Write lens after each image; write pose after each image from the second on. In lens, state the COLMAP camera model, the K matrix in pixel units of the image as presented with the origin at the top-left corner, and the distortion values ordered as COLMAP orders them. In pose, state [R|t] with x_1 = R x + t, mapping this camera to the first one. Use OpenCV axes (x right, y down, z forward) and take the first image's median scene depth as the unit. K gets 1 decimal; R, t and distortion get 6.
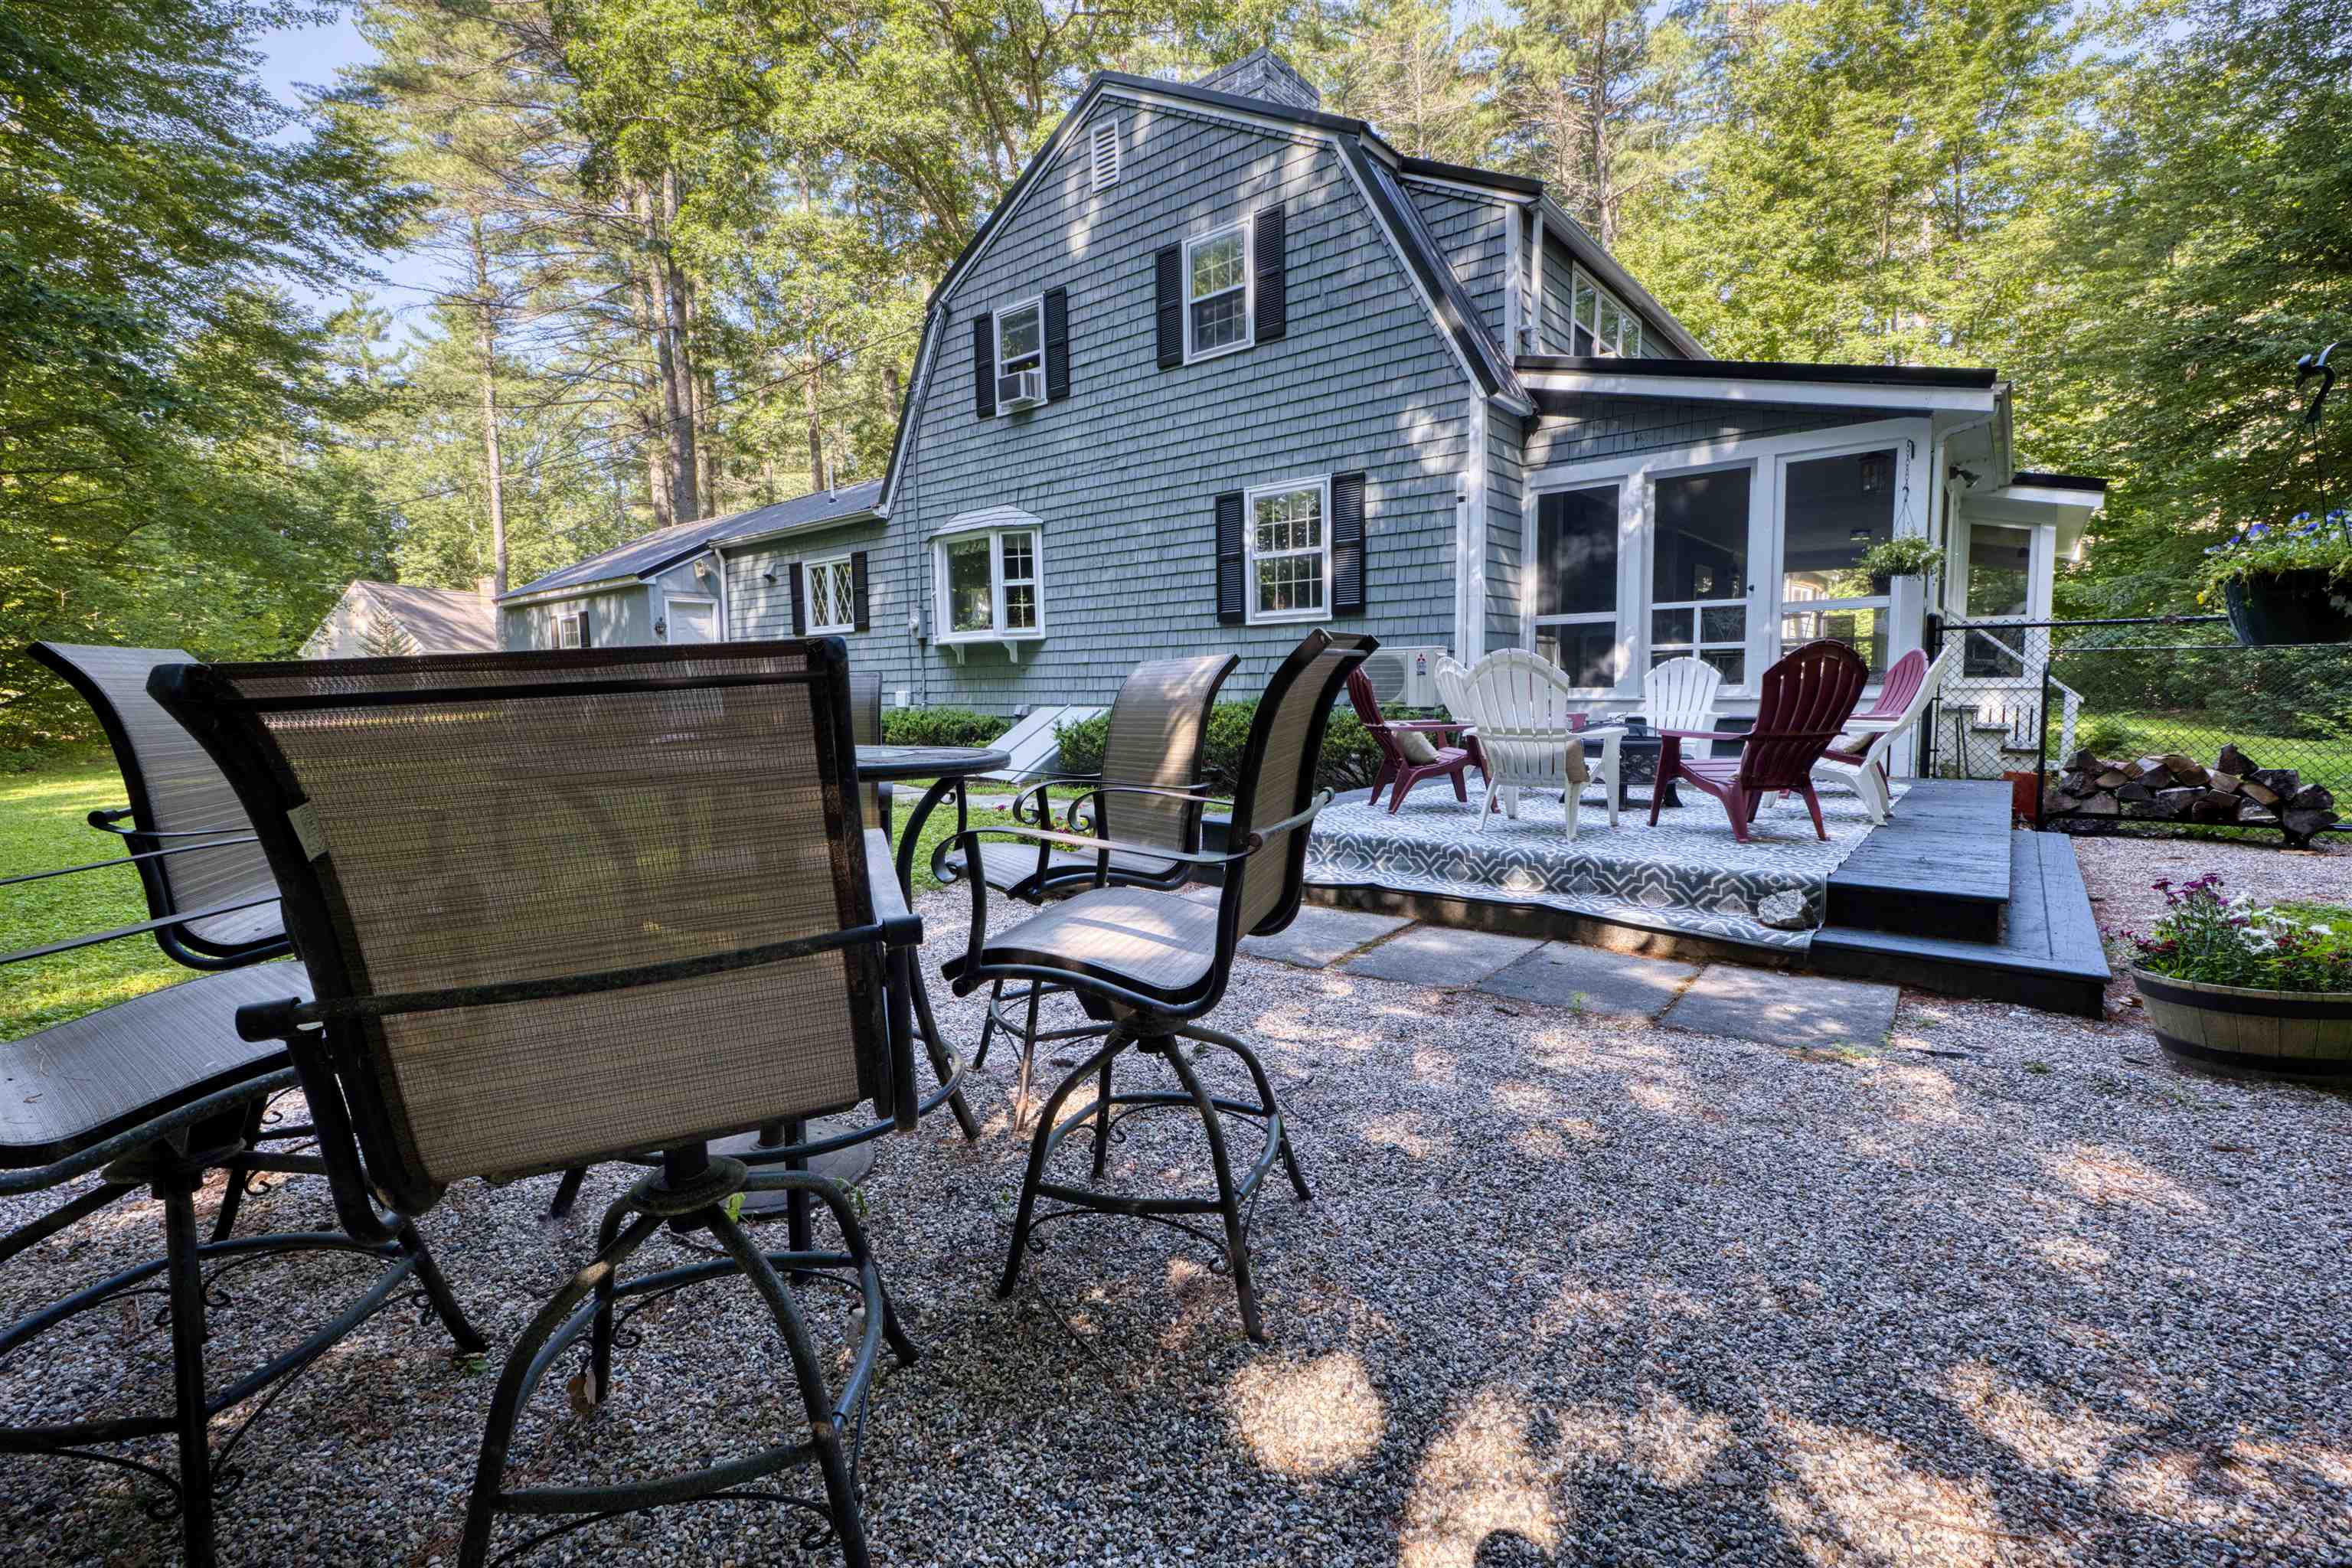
lens RADIAL K [[1035.2, 0, 1176.0], [0, 1035.2, 784.0], [0, 0, 1]] dist [-0.001195, -0.001078]
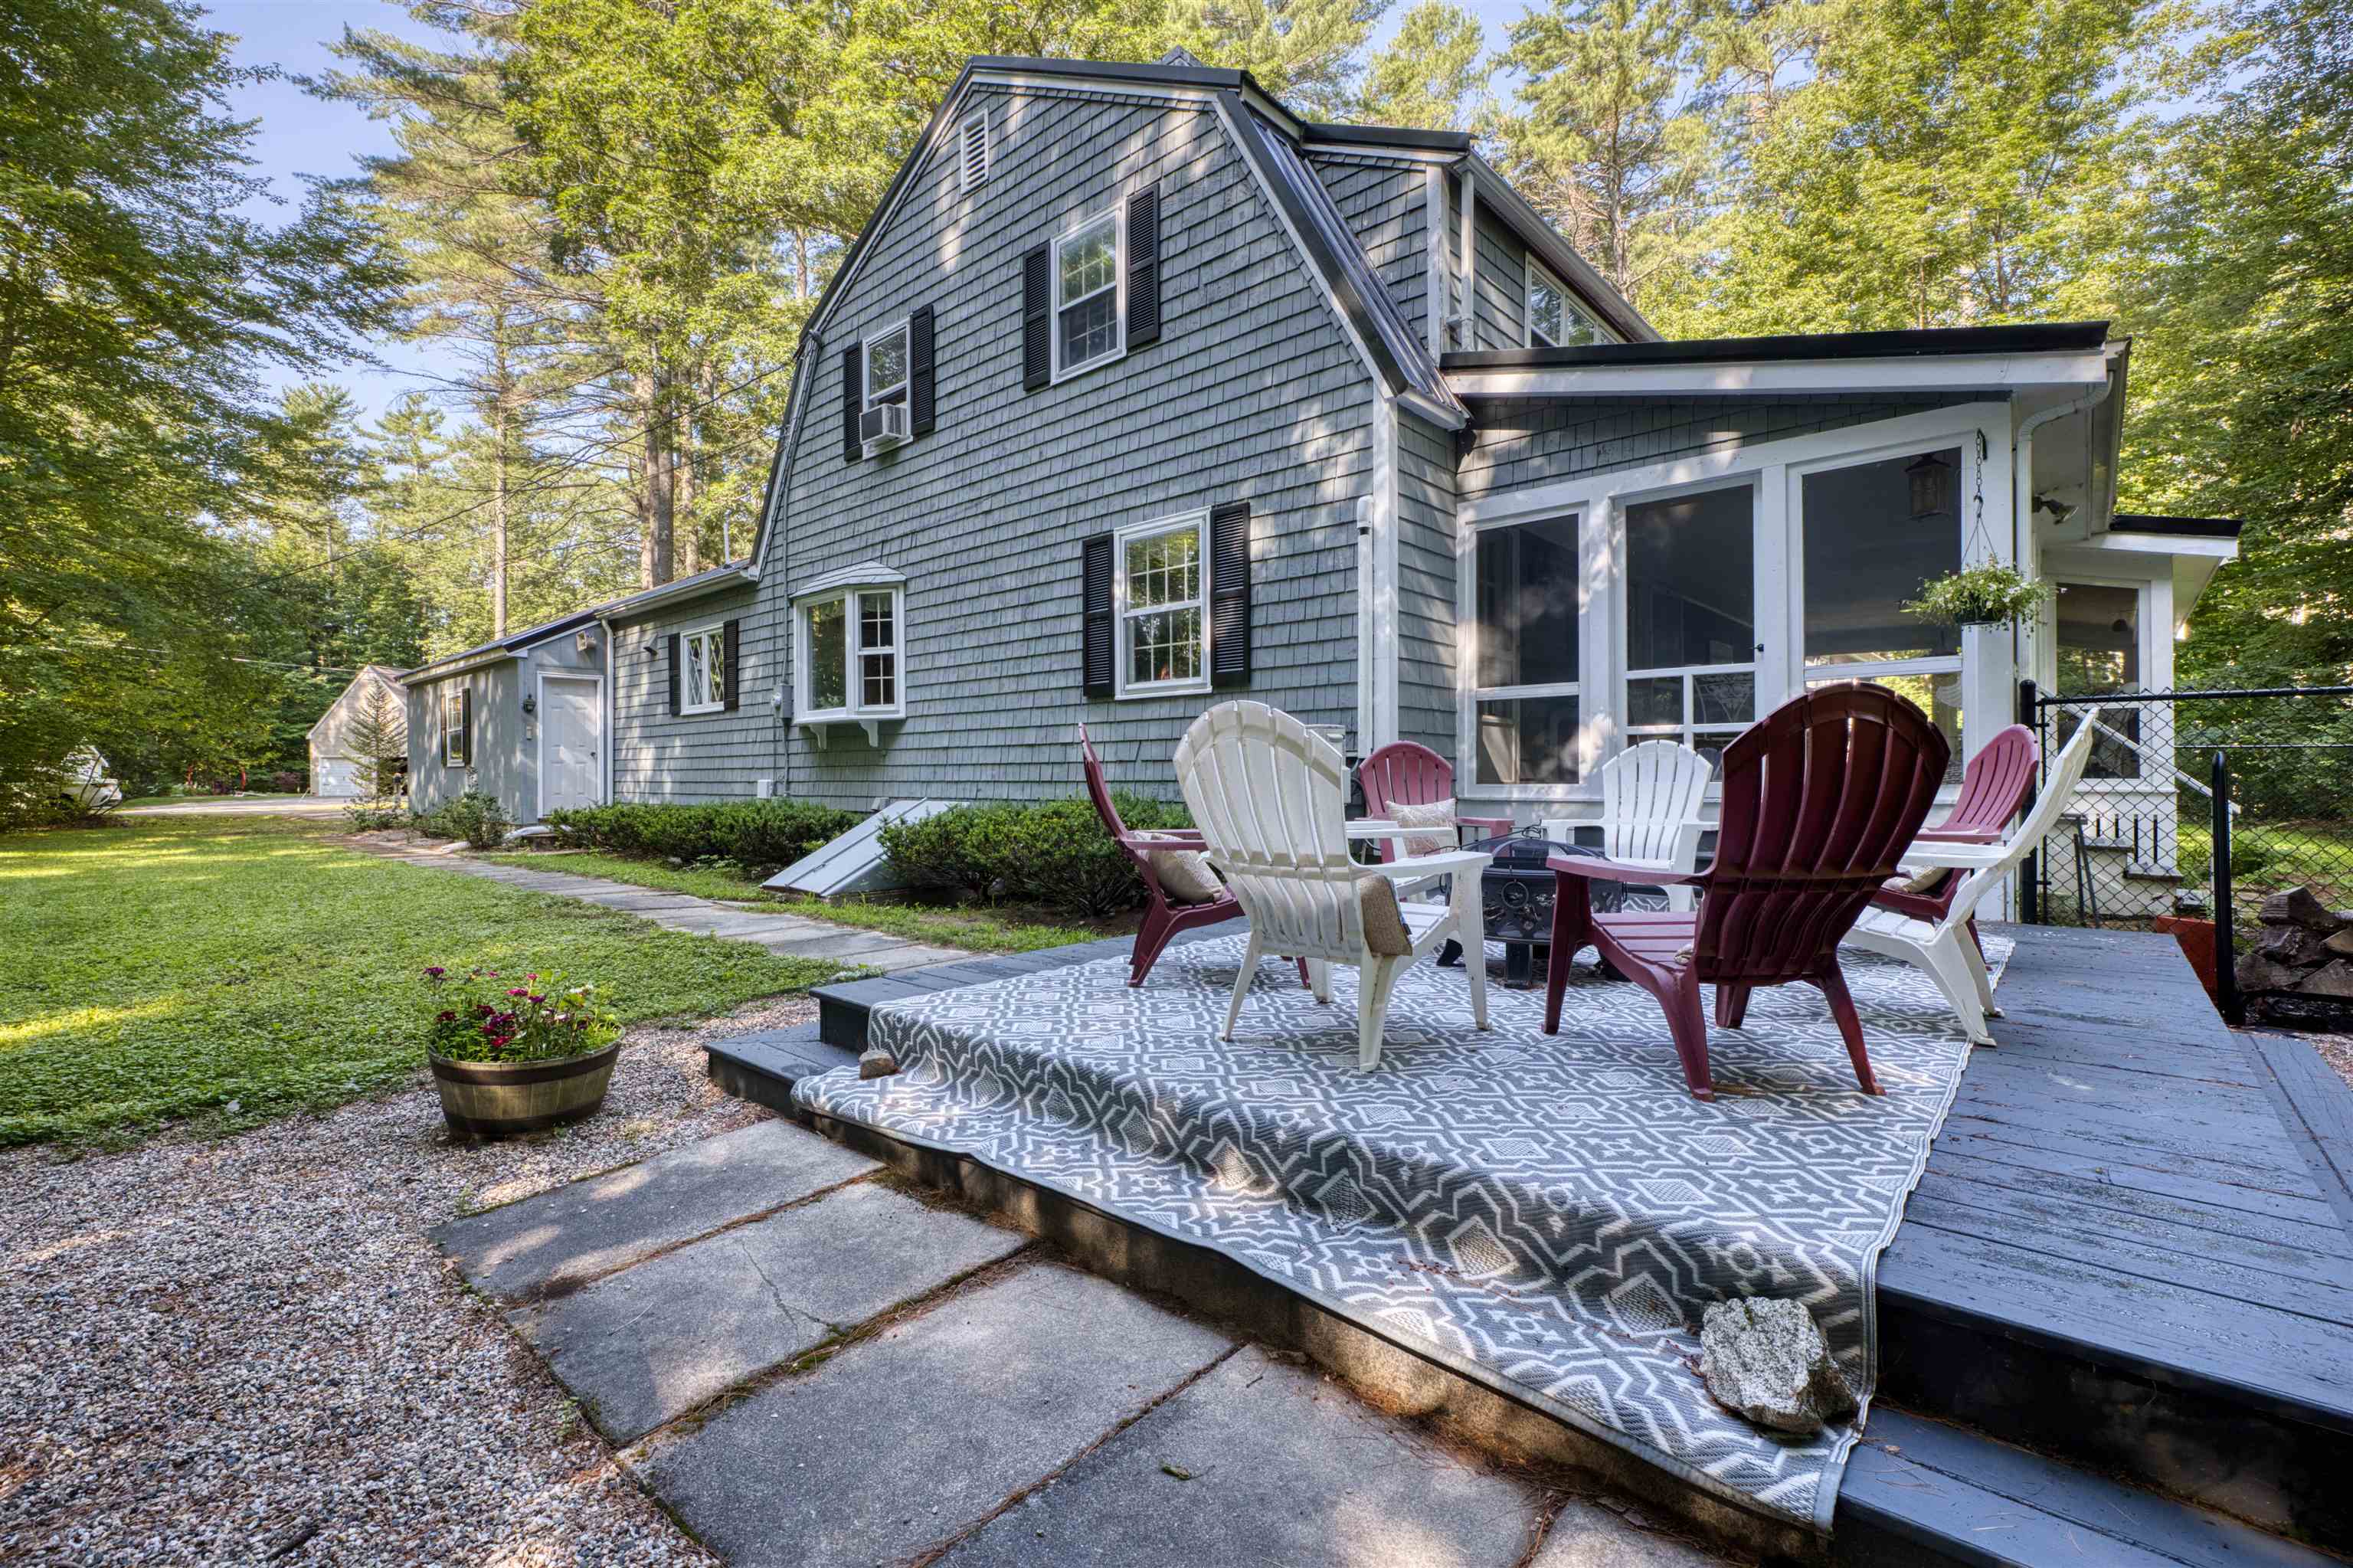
lens RADIAL K [[1038.2, 0, 1176.5], [0, 1038.2, 784.0], [0, 0, 1]] dist [-0.000447, -0.000149]
pose [[0.999234, 0.012304, -0.037151, 0.141362], [-0.015642, 0.995735, -0.090928, -0.018672], [0.035874, 0.091439, 0.995164, 0.218749]]
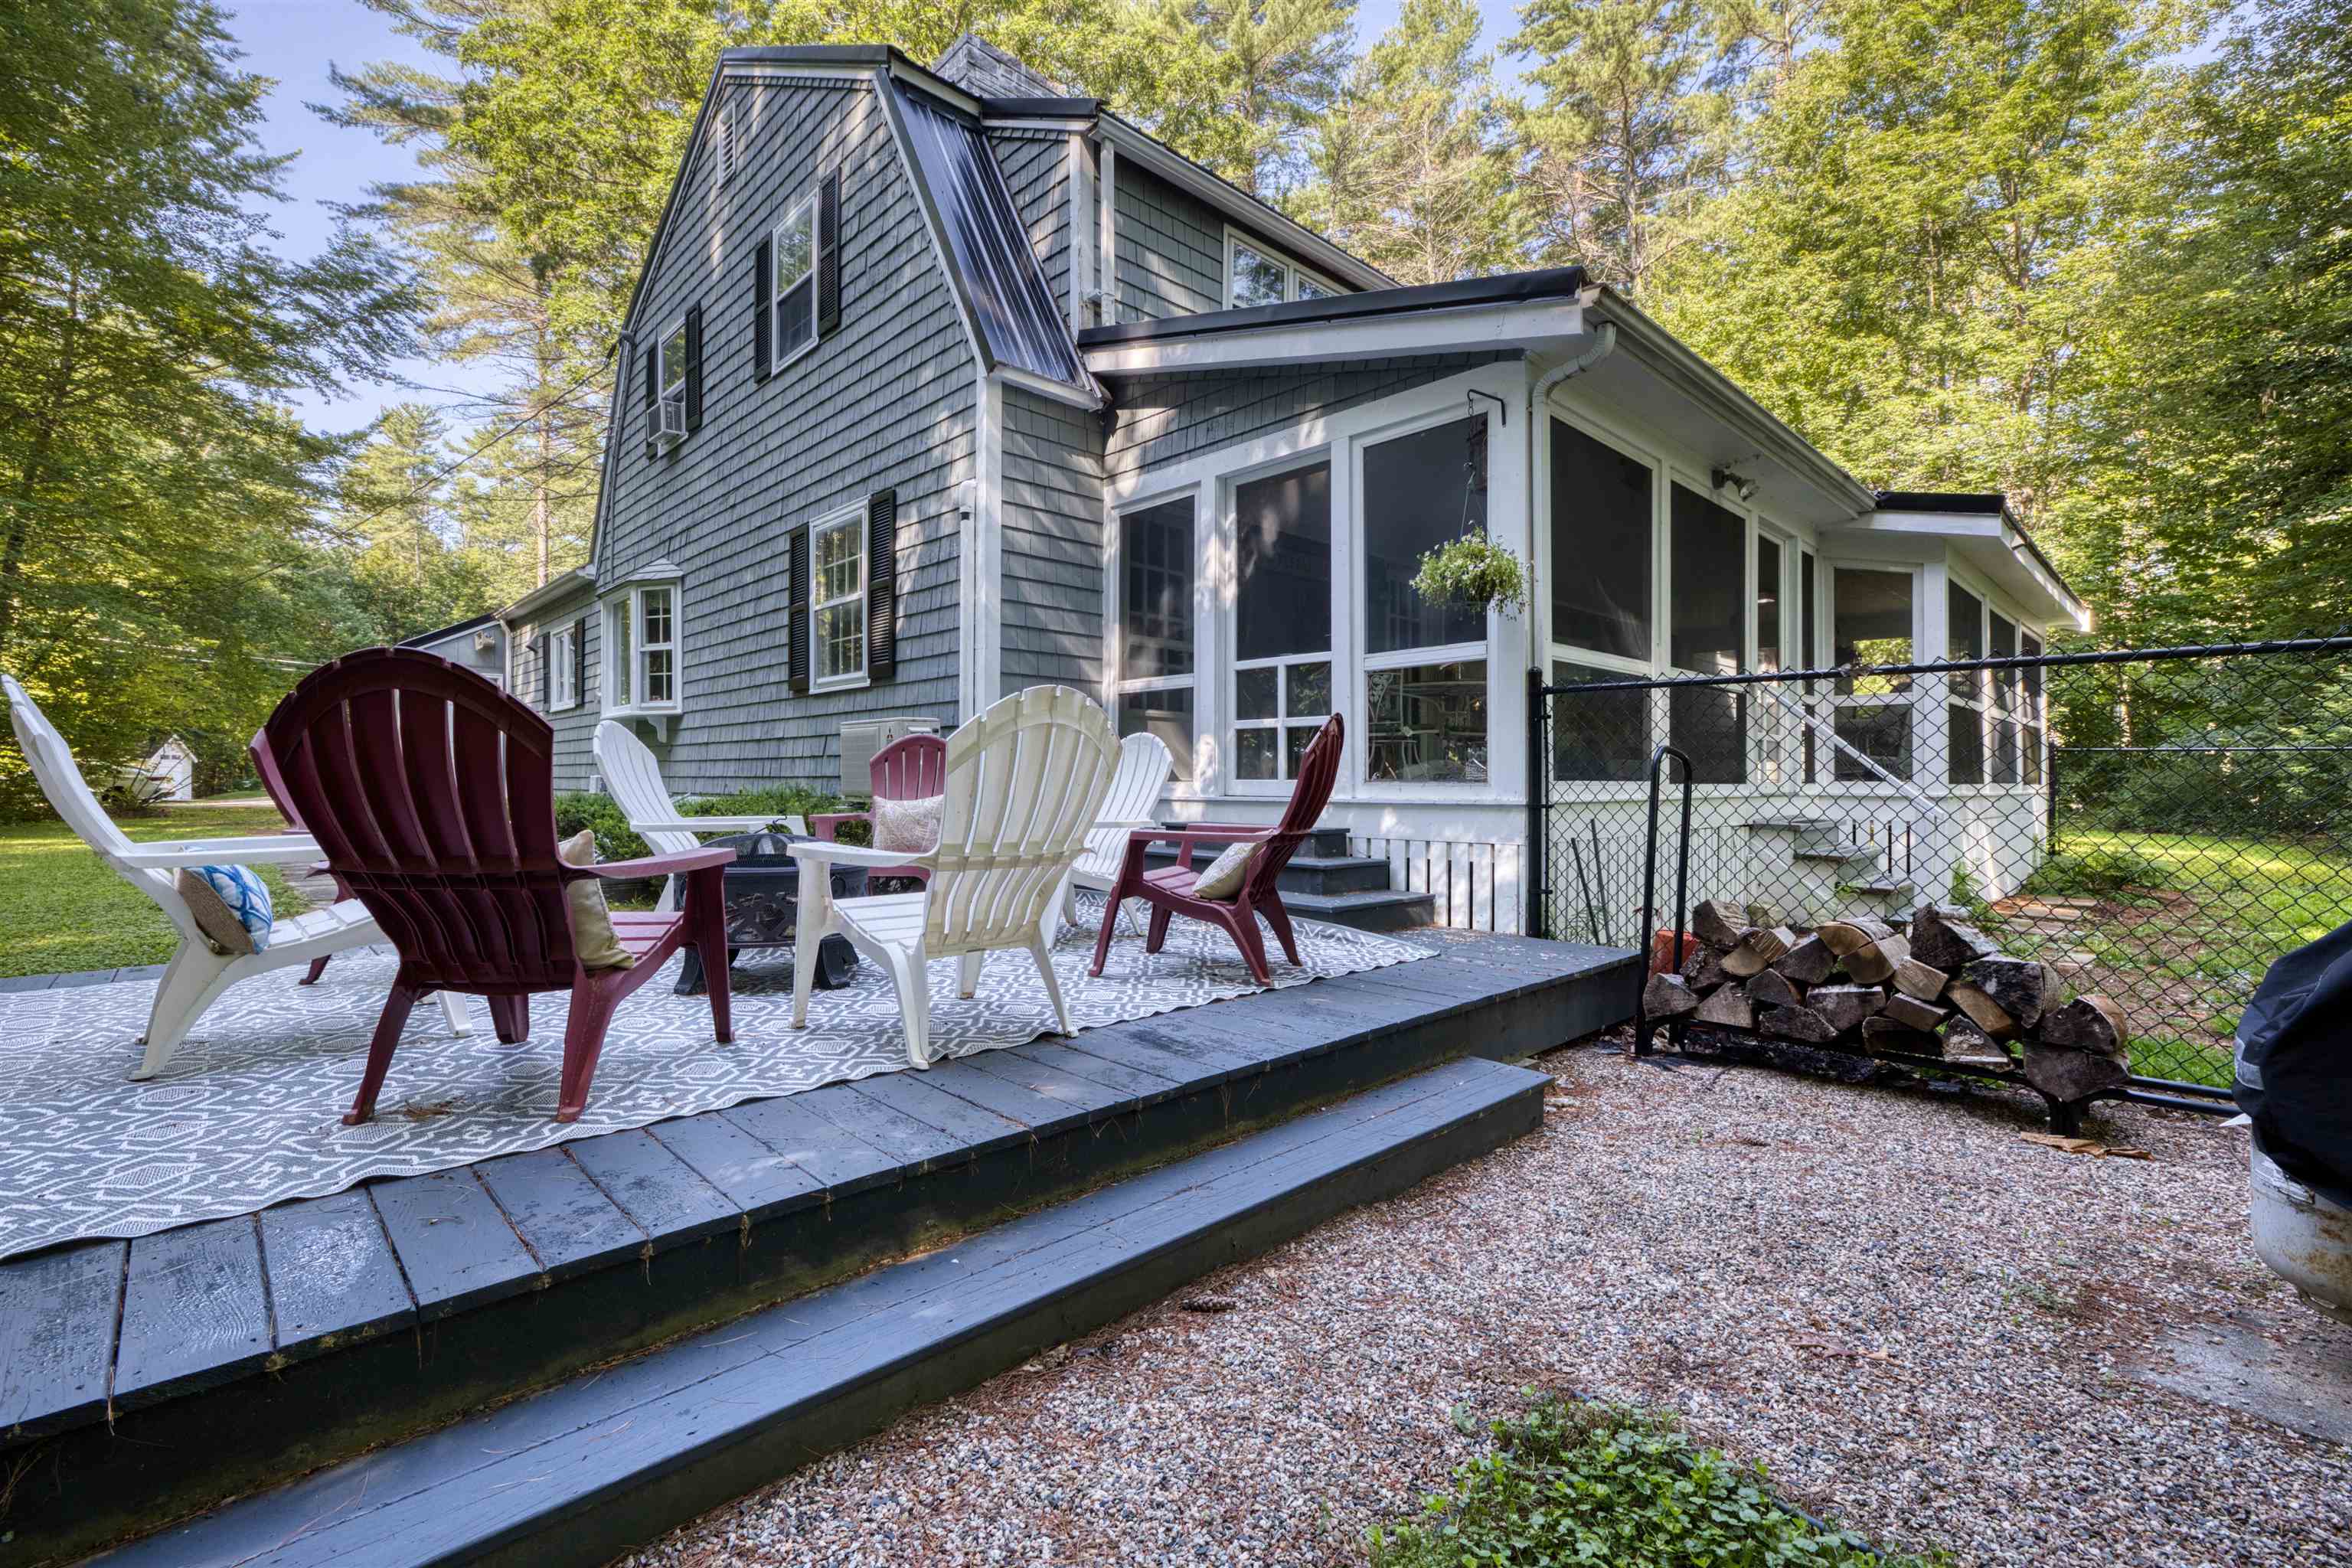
lens RADIAL K [[1033.0, 0, 1169.3], [0, 1033.0, 790.0], [0, 0, 1]] dist [-0.003573, -0.000185]
pose [[0.993478, 0.019754, -0.112297, 0.414871], [-0.029374, 0.995976, -0.084666, -0.024229], [0.110172, 0.087413, 0.990061, 0.266129]]
